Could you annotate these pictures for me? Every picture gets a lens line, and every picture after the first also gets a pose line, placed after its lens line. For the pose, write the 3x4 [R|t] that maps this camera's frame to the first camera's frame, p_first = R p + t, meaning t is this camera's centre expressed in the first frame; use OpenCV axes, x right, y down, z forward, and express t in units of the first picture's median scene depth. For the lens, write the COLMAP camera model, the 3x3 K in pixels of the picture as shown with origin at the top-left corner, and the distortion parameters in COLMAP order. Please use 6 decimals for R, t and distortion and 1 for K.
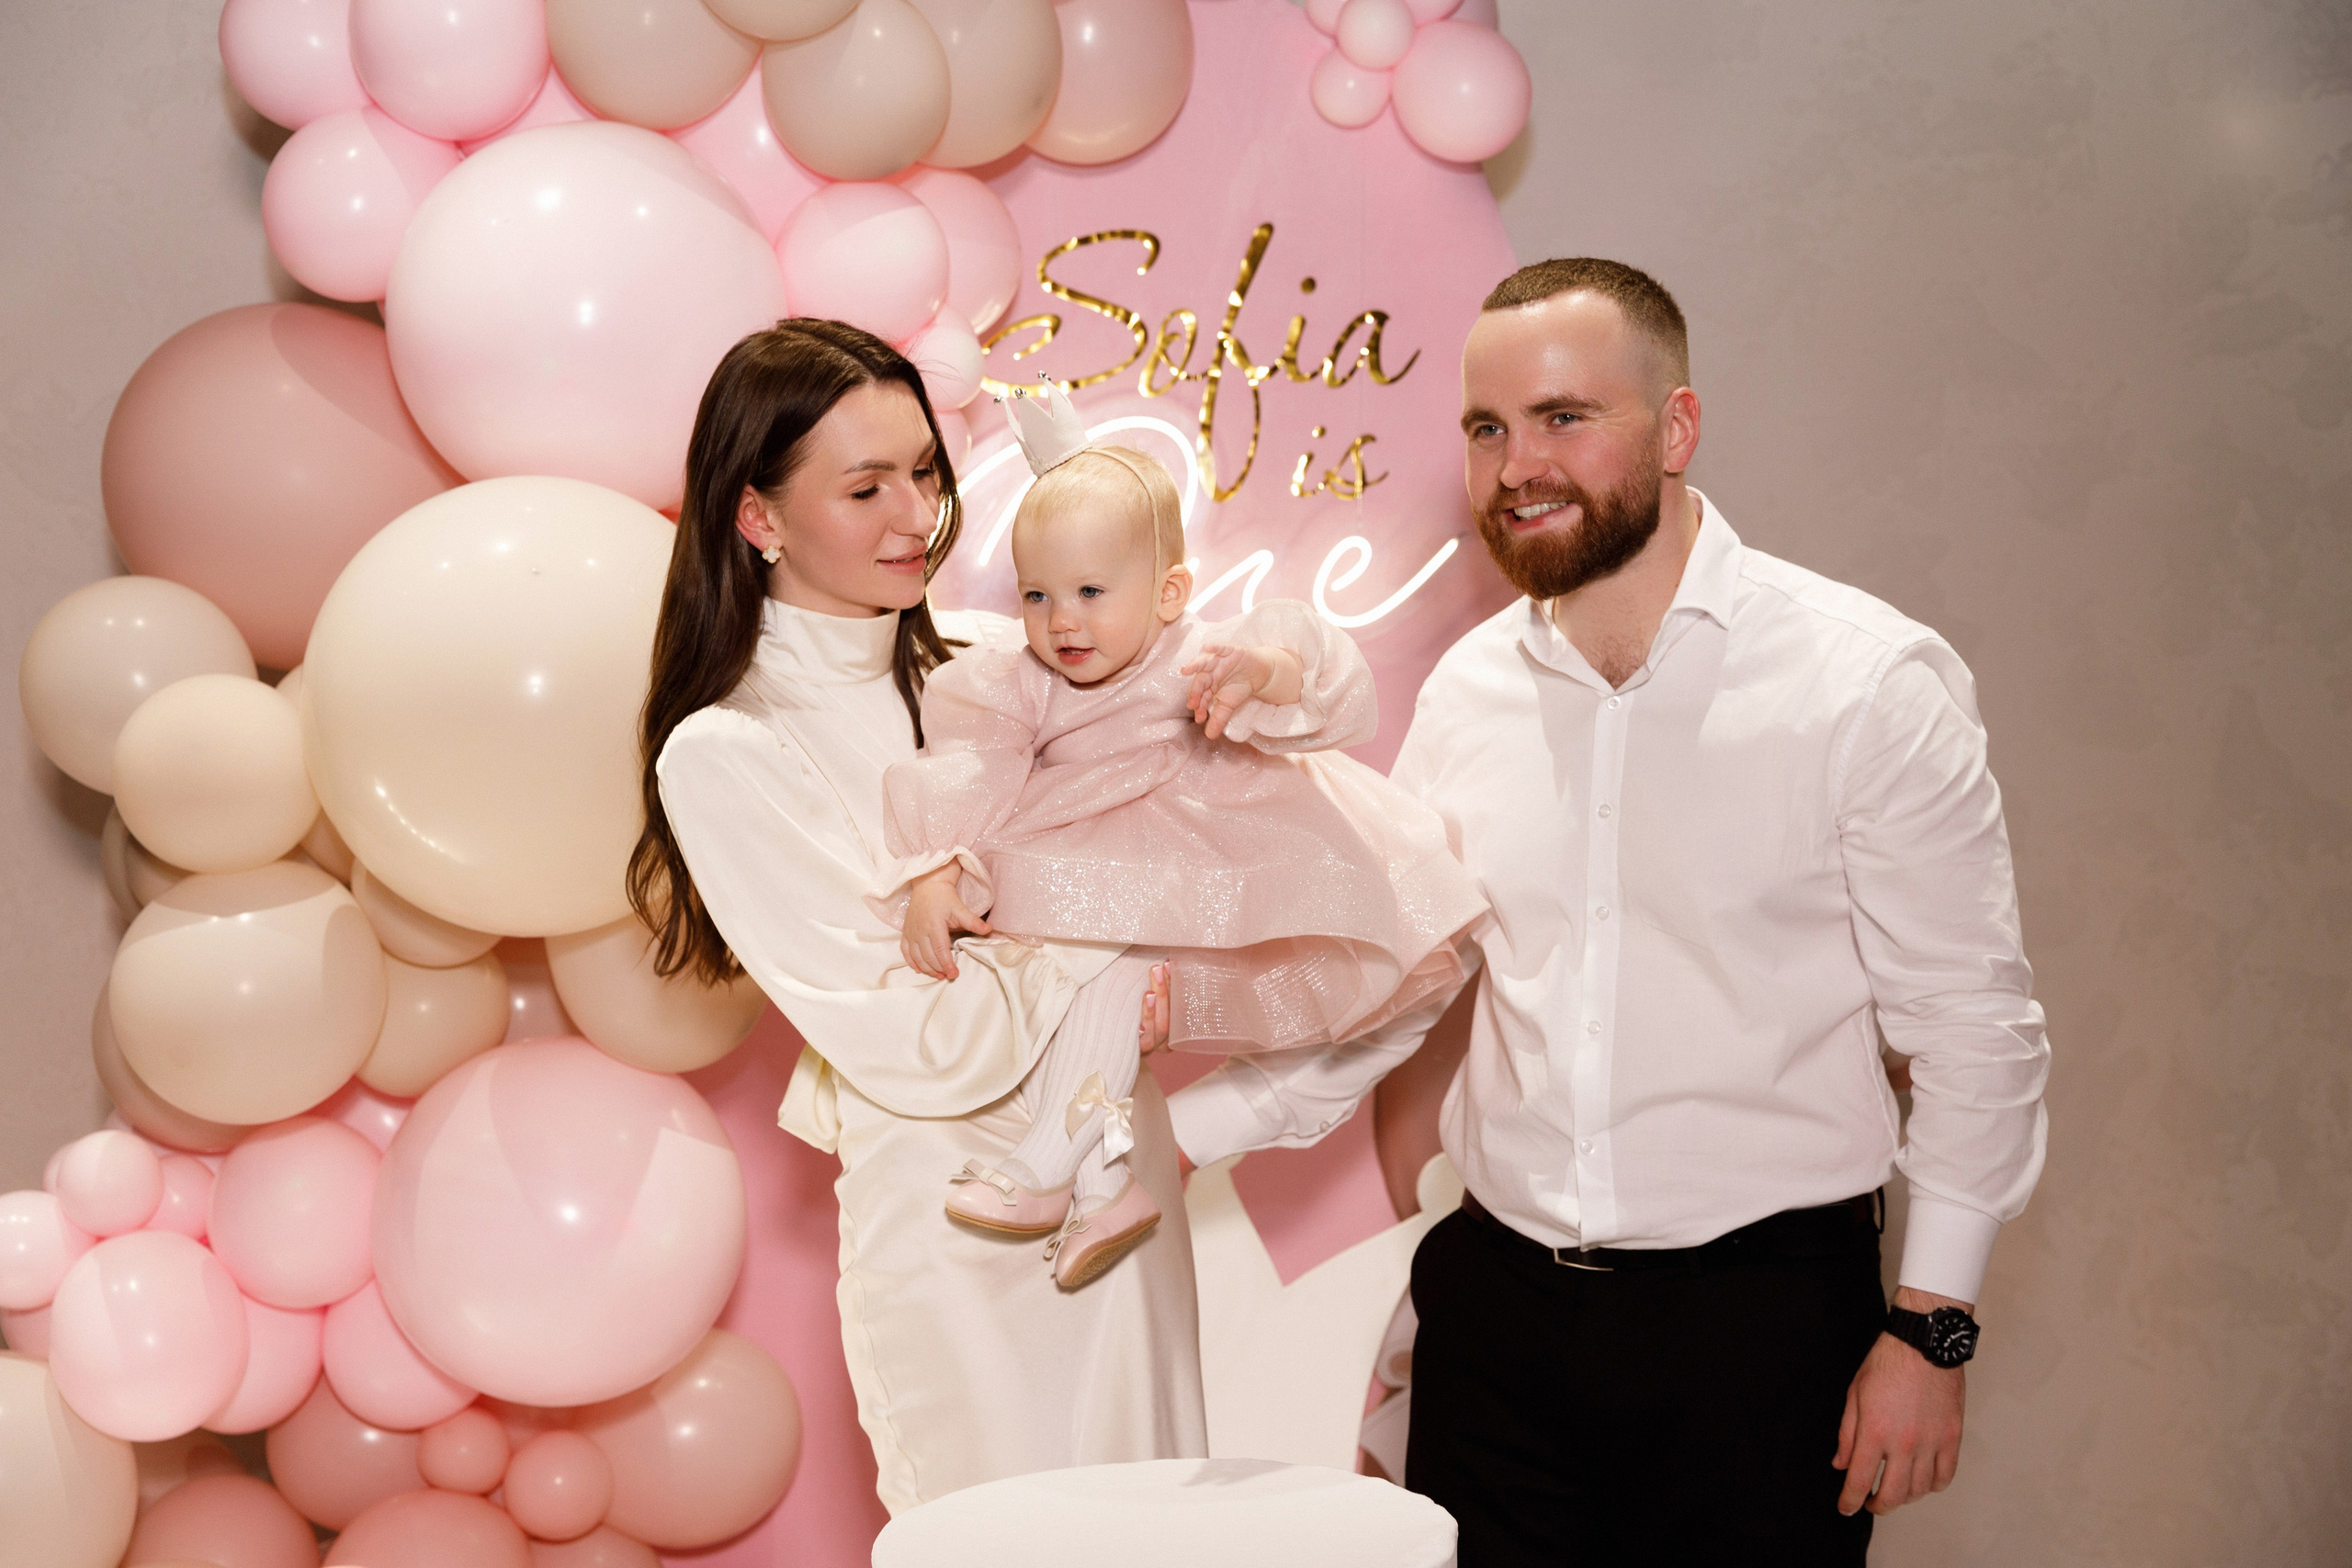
lens RADIAL K [[3082.8, 0, 1190.6], [0, 3082.8, 786.7], [0, 0, 1]] dist [-0.007648, 0.000000]
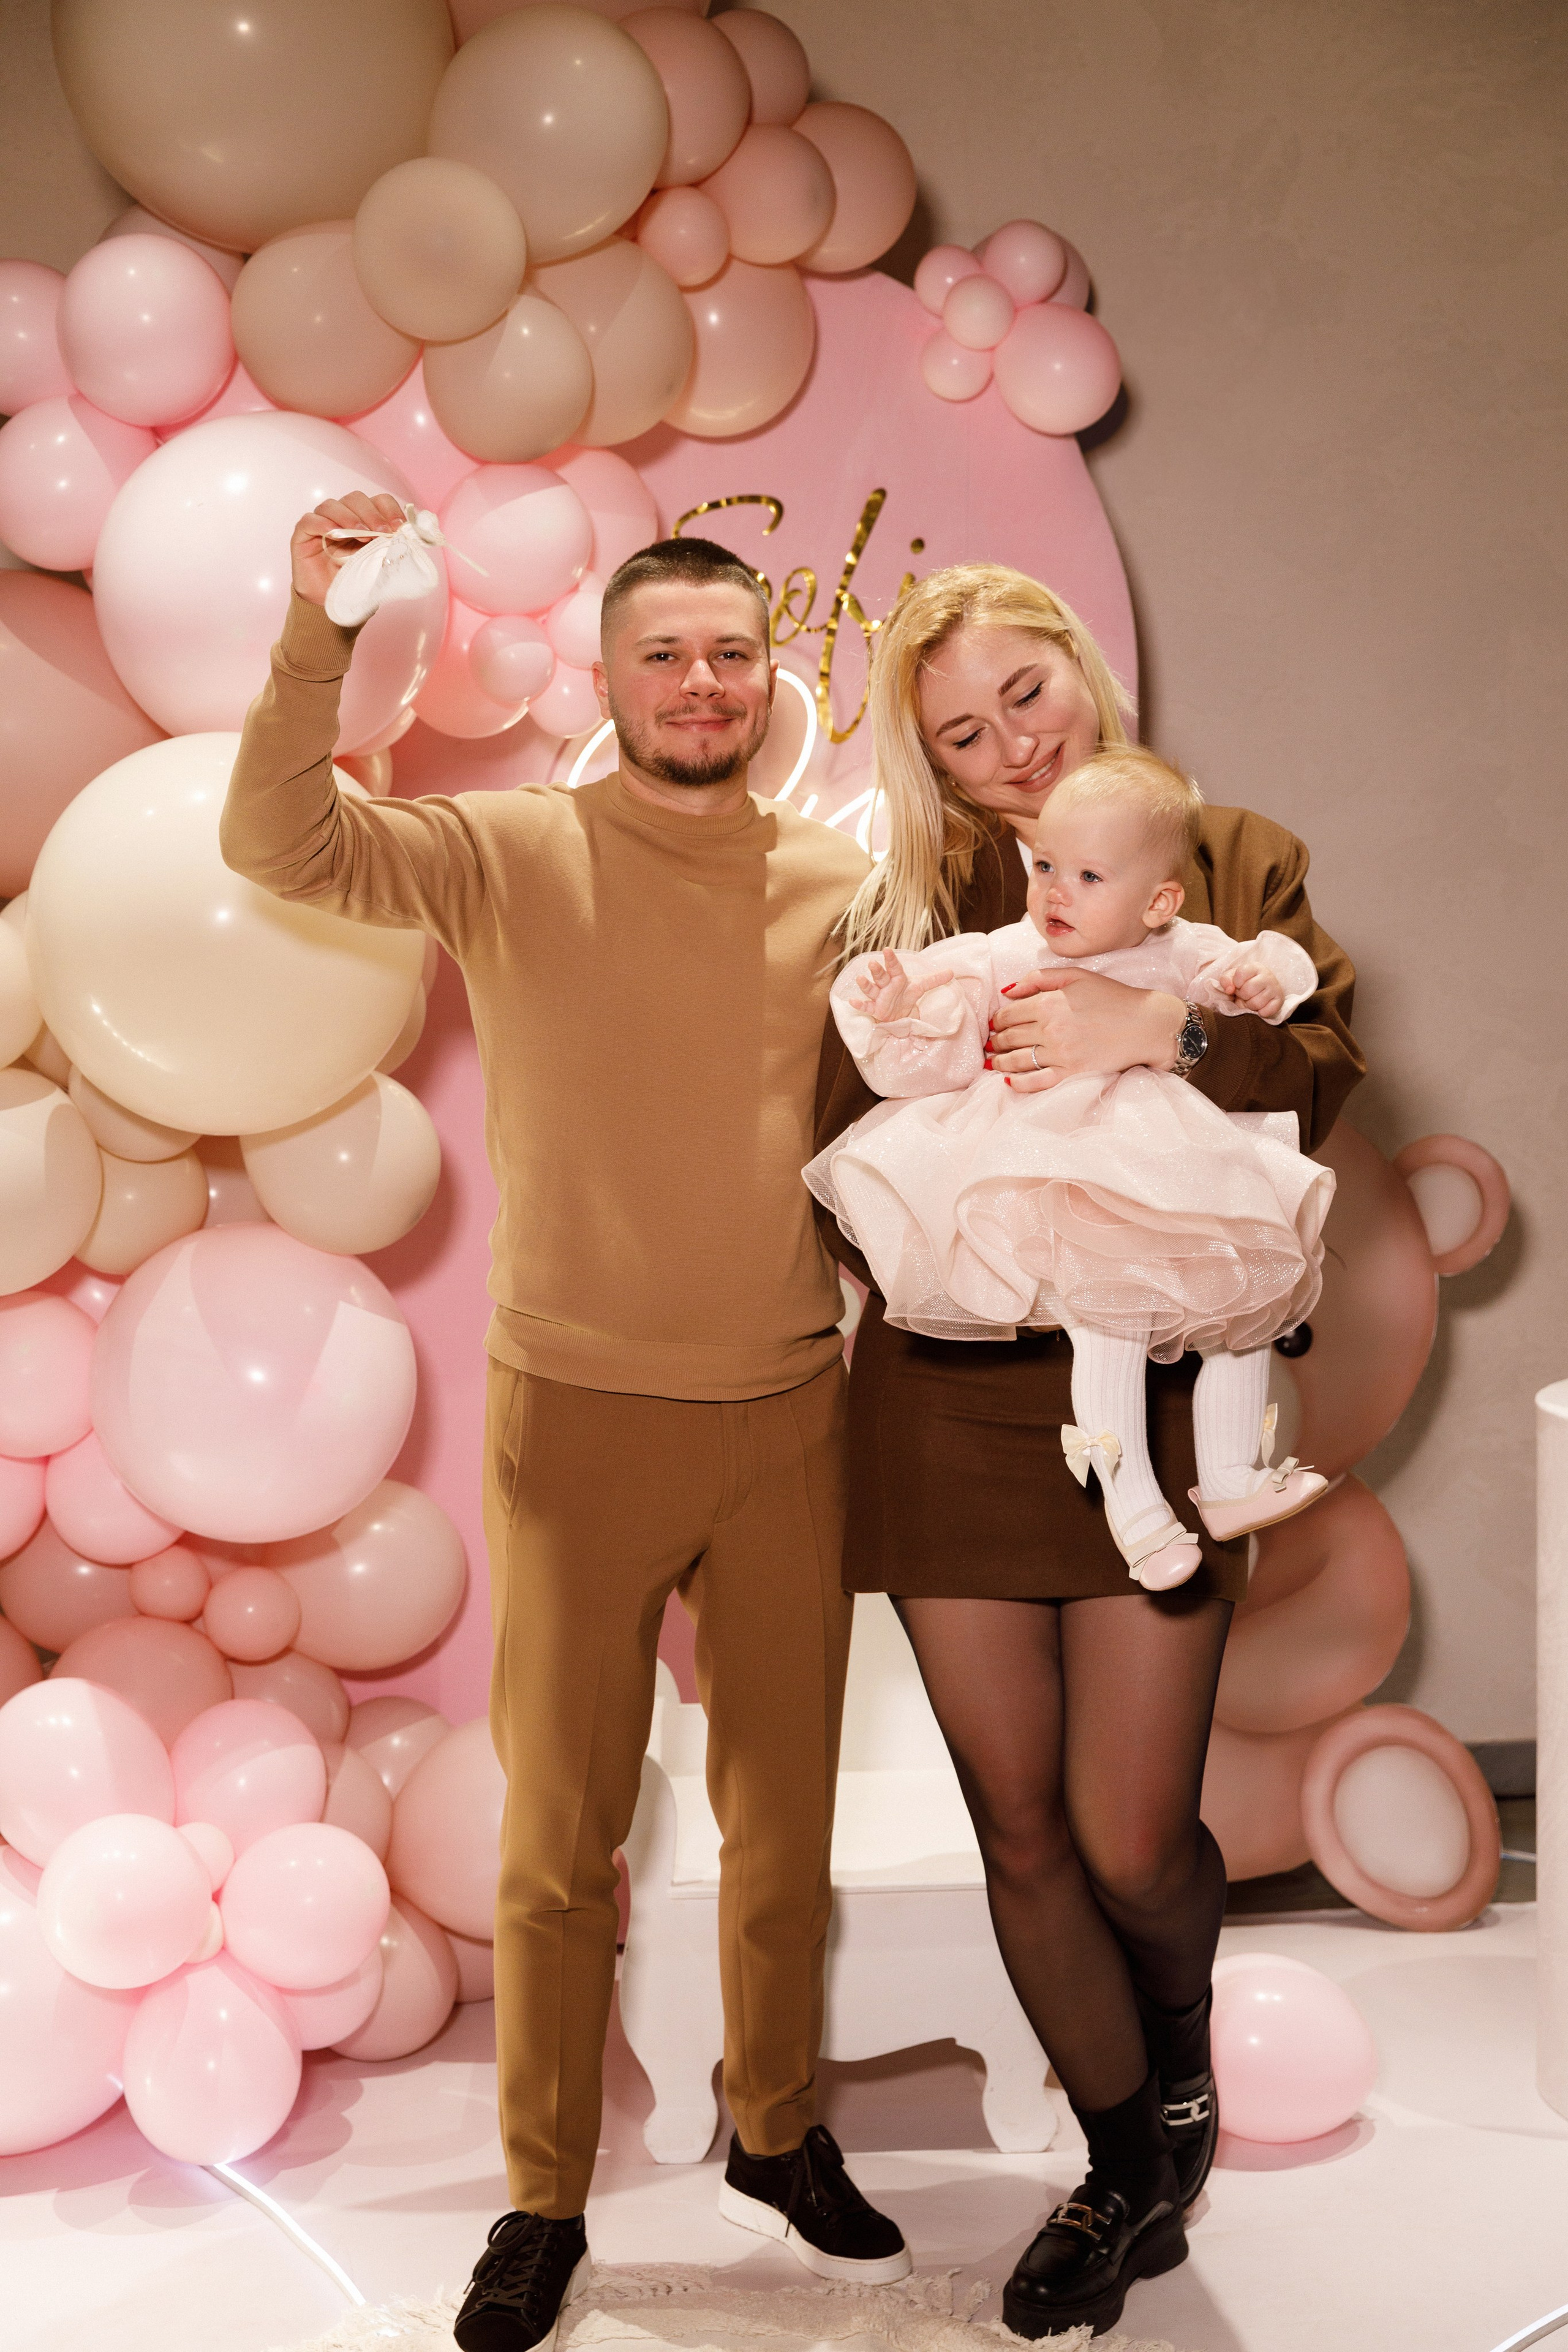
lens RADIAL K [[3083.1, 0, 797.7], [0, 3083.1, 1168.6], [0, 0, 1]] dist [-0.007648, 0.000000]
pose [[0.999876, 0.003706, -0.015304, 0.013958], [-0.002712, 0.997916, 0.064467, -0.011722], [0.015511, -0.064418, 0.997802, -0.123656]]
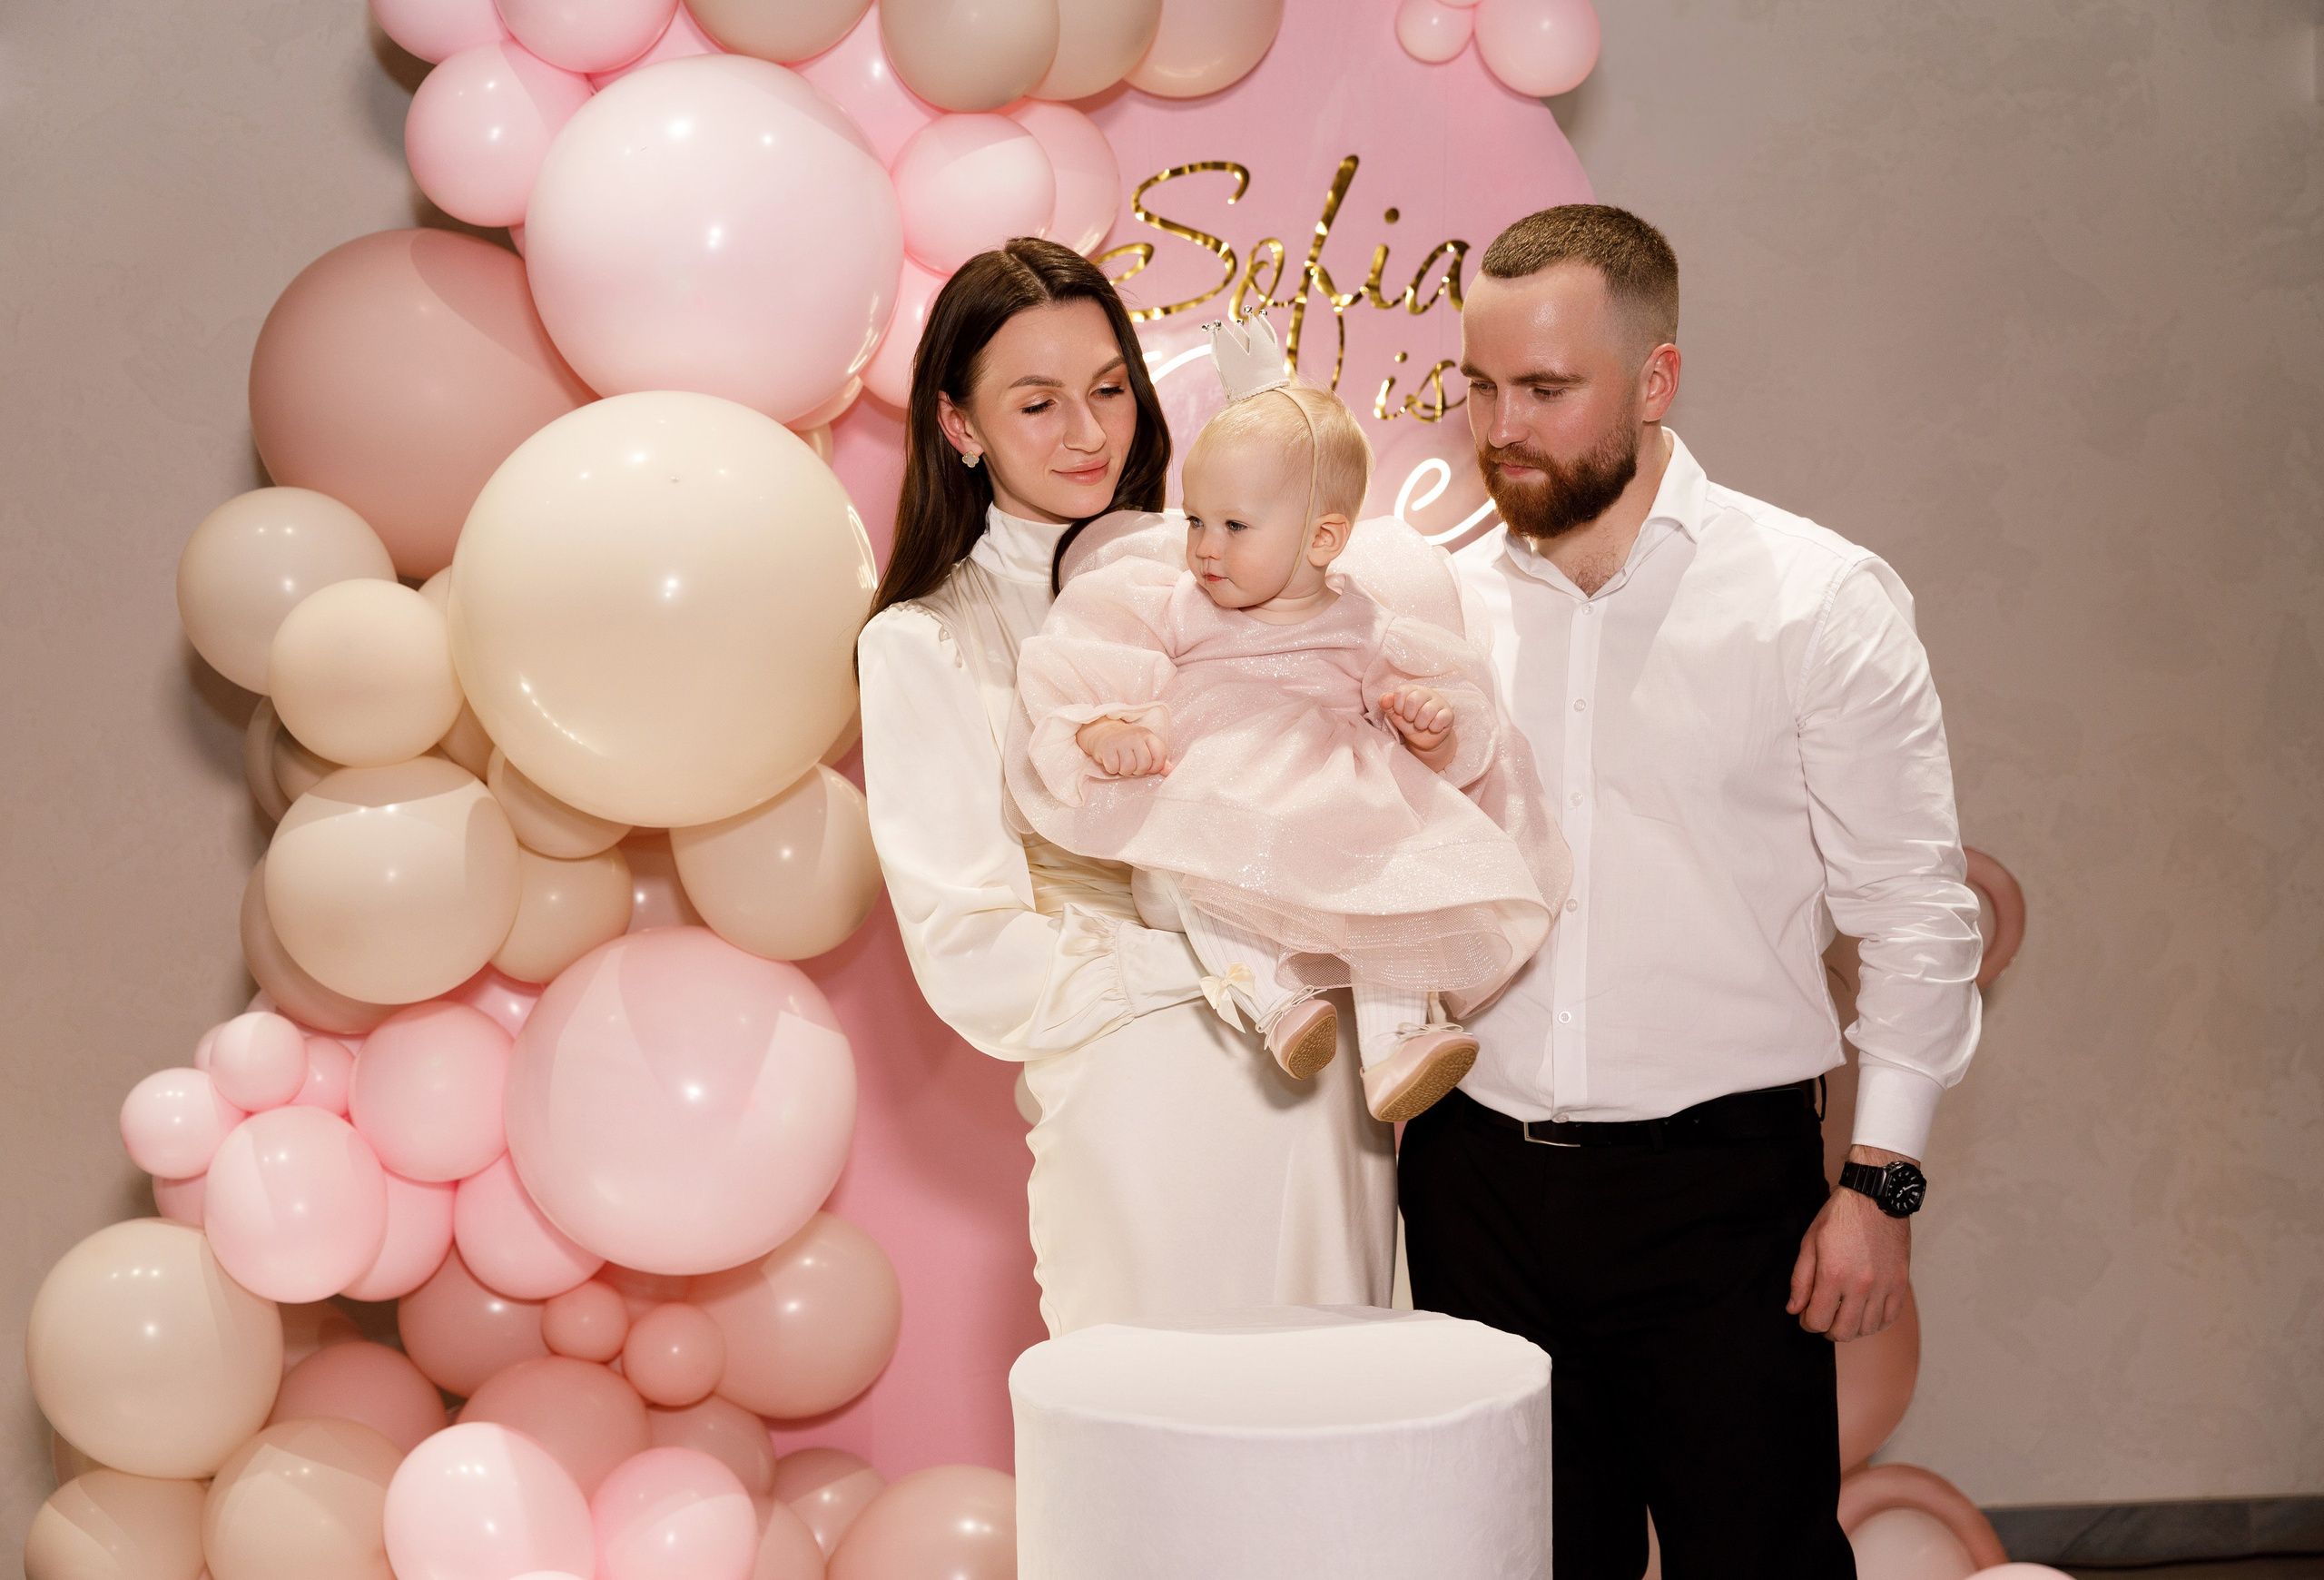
lens RADIAL K [[3103.5, 0, 1149.5], [0, 3103.5, 797.1], [0, 0, 1]] dist [-0.010986, 0.000000]
pose [[0.999693, 0.006586, -0.023869, -0.018202], [-0.006129, 0.999797, 0.019168, 0.014396], [0.023991, -0.019016, 0.999531, -0.052879]]
